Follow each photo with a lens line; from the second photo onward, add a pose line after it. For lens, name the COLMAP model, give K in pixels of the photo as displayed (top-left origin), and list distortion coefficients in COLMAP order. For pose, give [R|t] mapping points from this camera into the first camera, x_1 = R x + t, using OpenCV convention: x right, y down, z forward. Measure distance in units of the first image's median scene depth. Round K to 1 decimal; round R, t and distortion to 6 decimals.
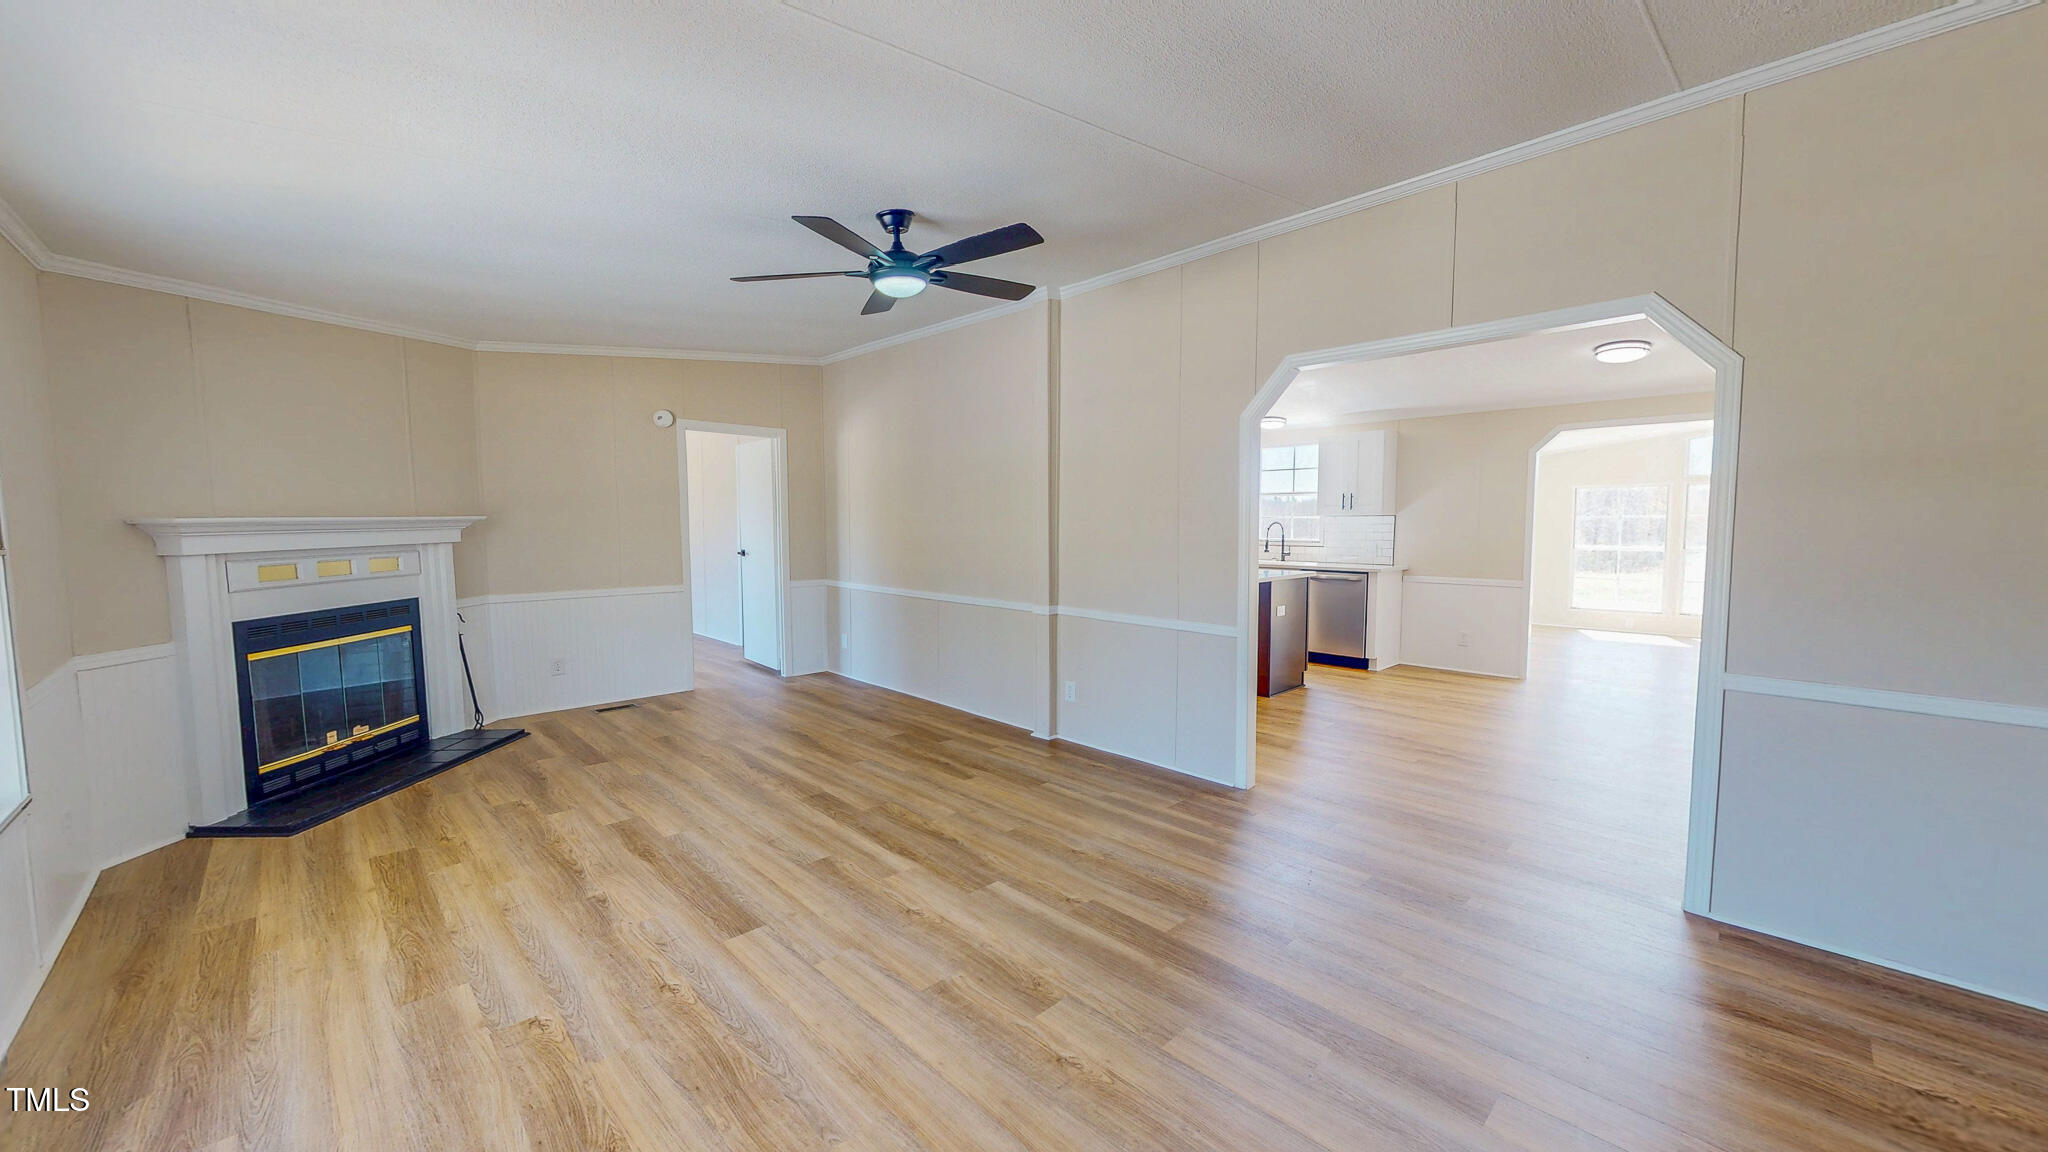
lens RADIAL K [[749.7, 0, 1023.8], [0, 749.7, 580.0], [0, 0, 1]] dist [-0.000157, 0.000021]
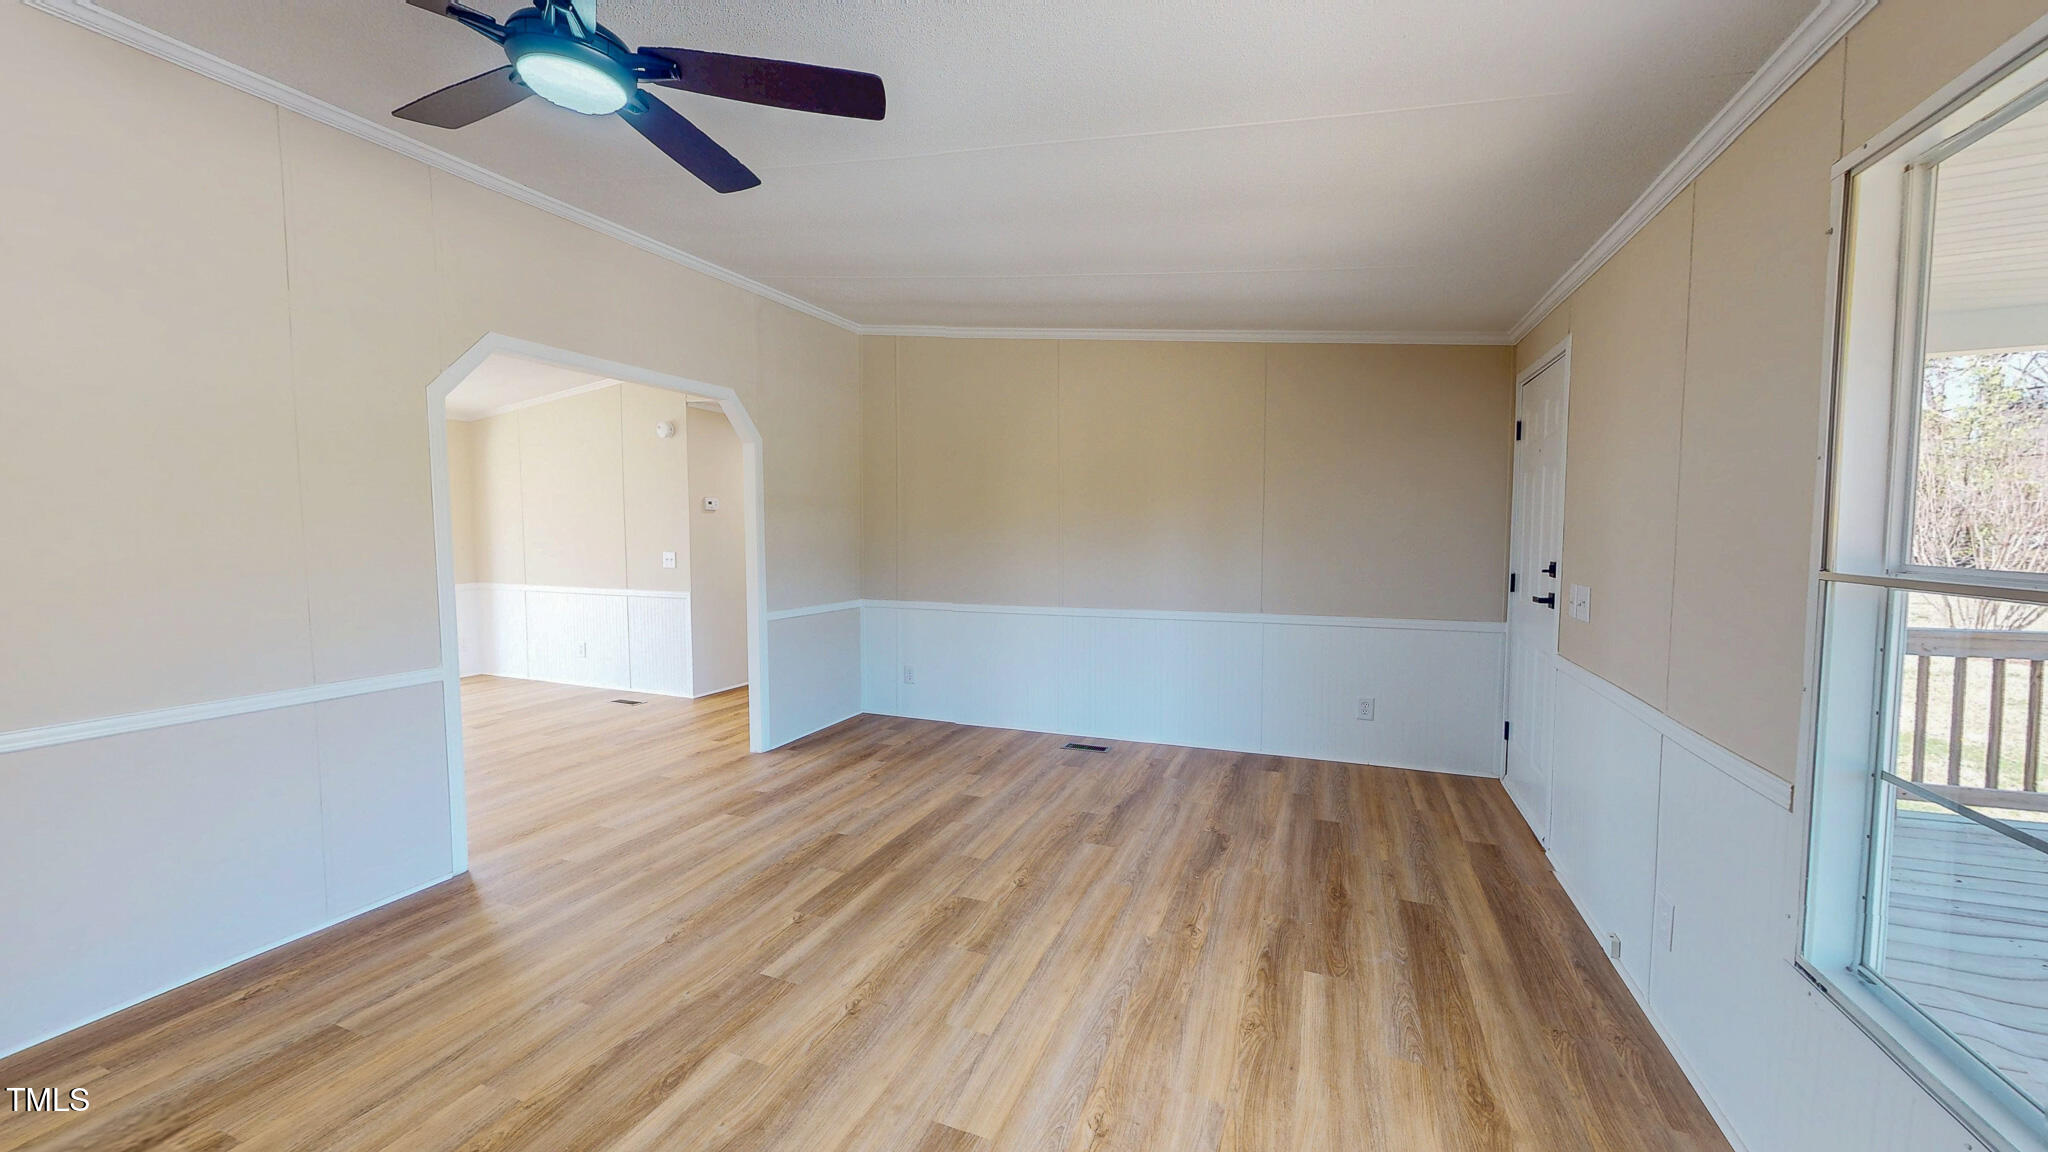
lens RADIAL K [[749.7, 0, 1023.8], [0, 749.7, 580.0], [0, 0, 1]] dist [-0.000157, 0.000021]
pose [[-0.402581, -0.064289, 0.913124, -0.747162], [0.069706, 0.992481, 0.100609, -0.070424], [-0.912726, 0.104154, -0.395073, 0.882413]]
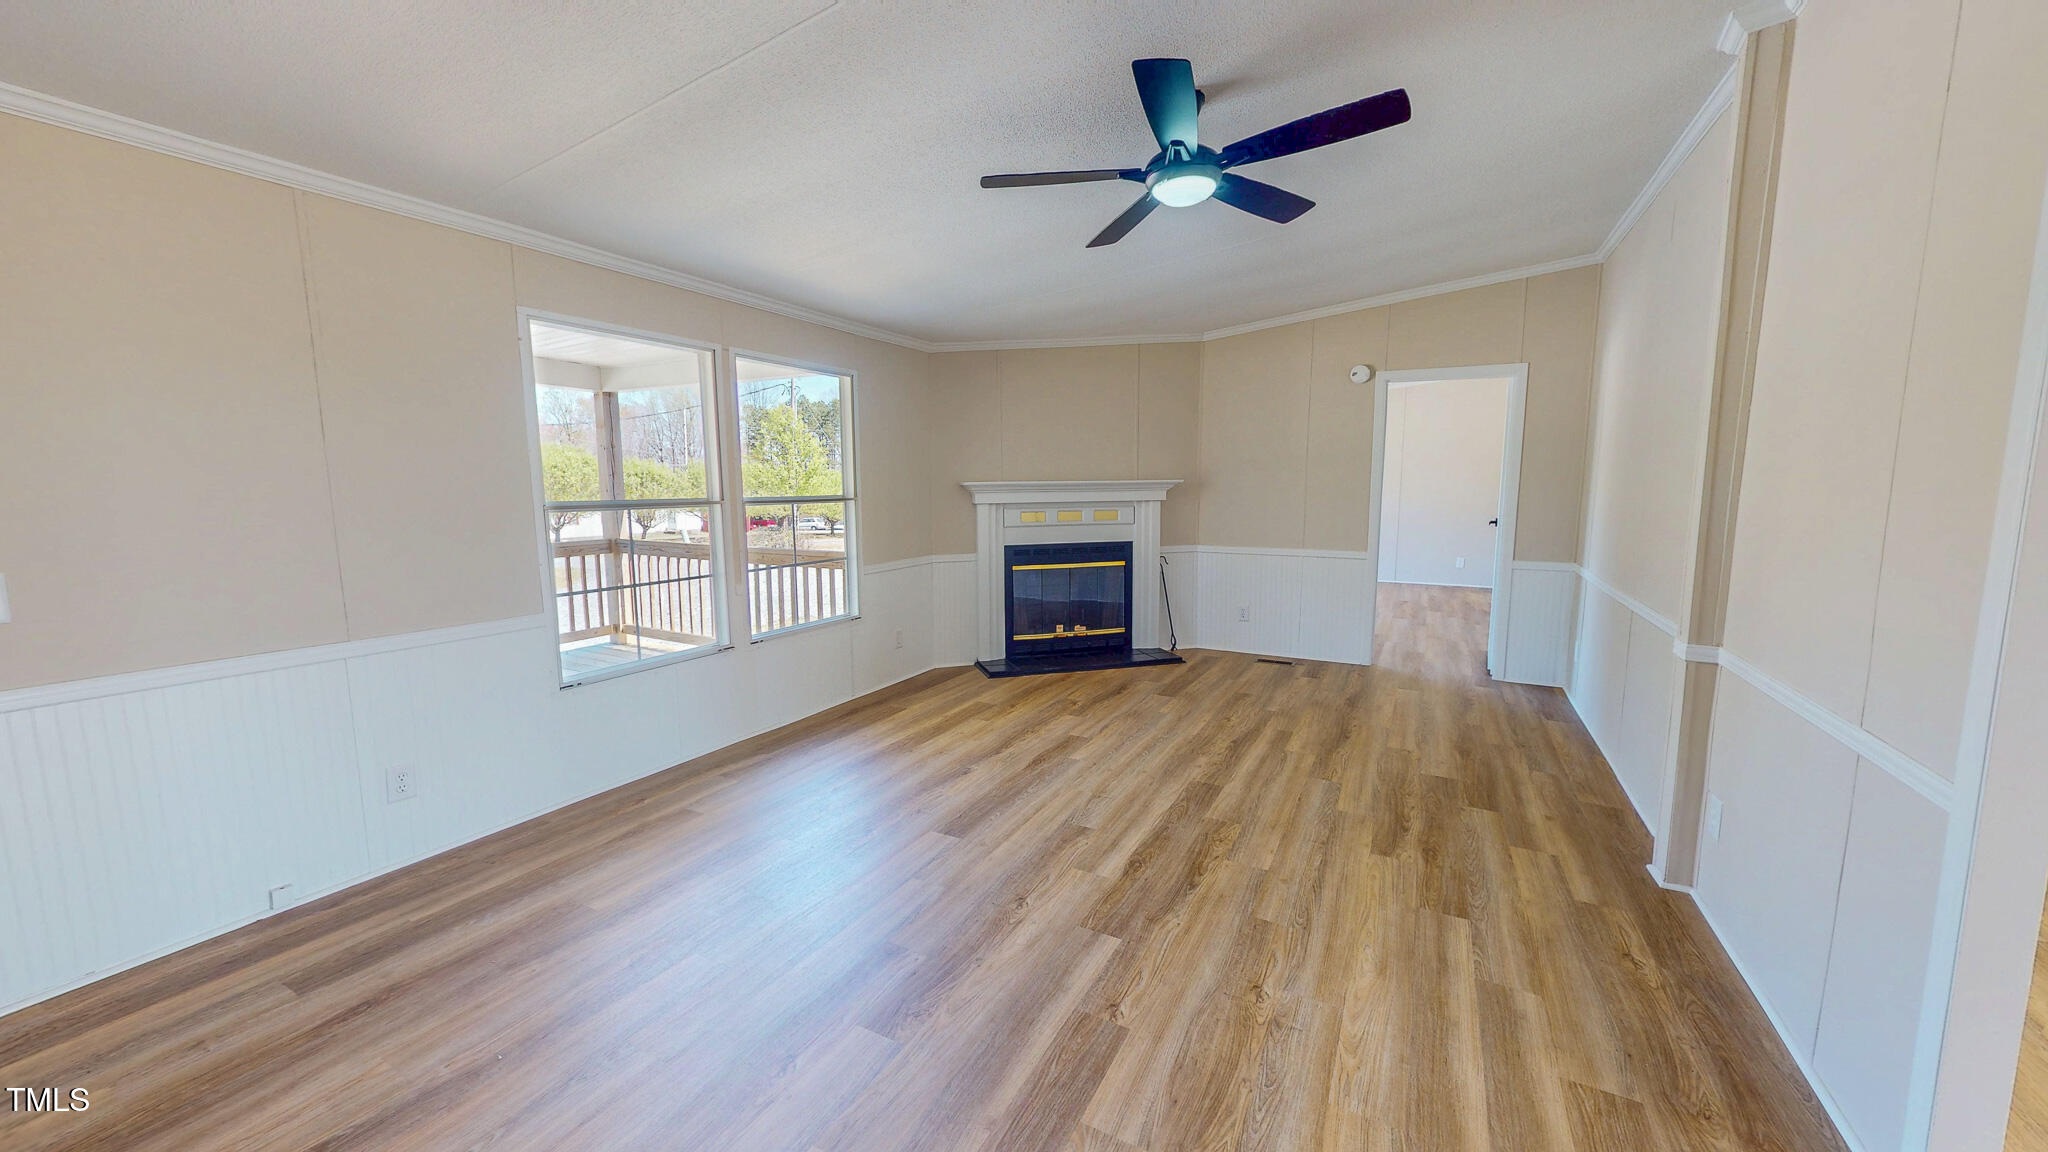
lens RADIAL K [[751.9, 0, 1025.3], [0, 751.9, 578.4], [0, 0, 1]] dist [0.001065, -0.000130]
pose [[0.301561, 0.118607, -0.946041, 0.557107], [-0.074186, 0.992143, 0.100739, -0.043172], [0.950556, 0.039804, 0.307990, 0.558542]]
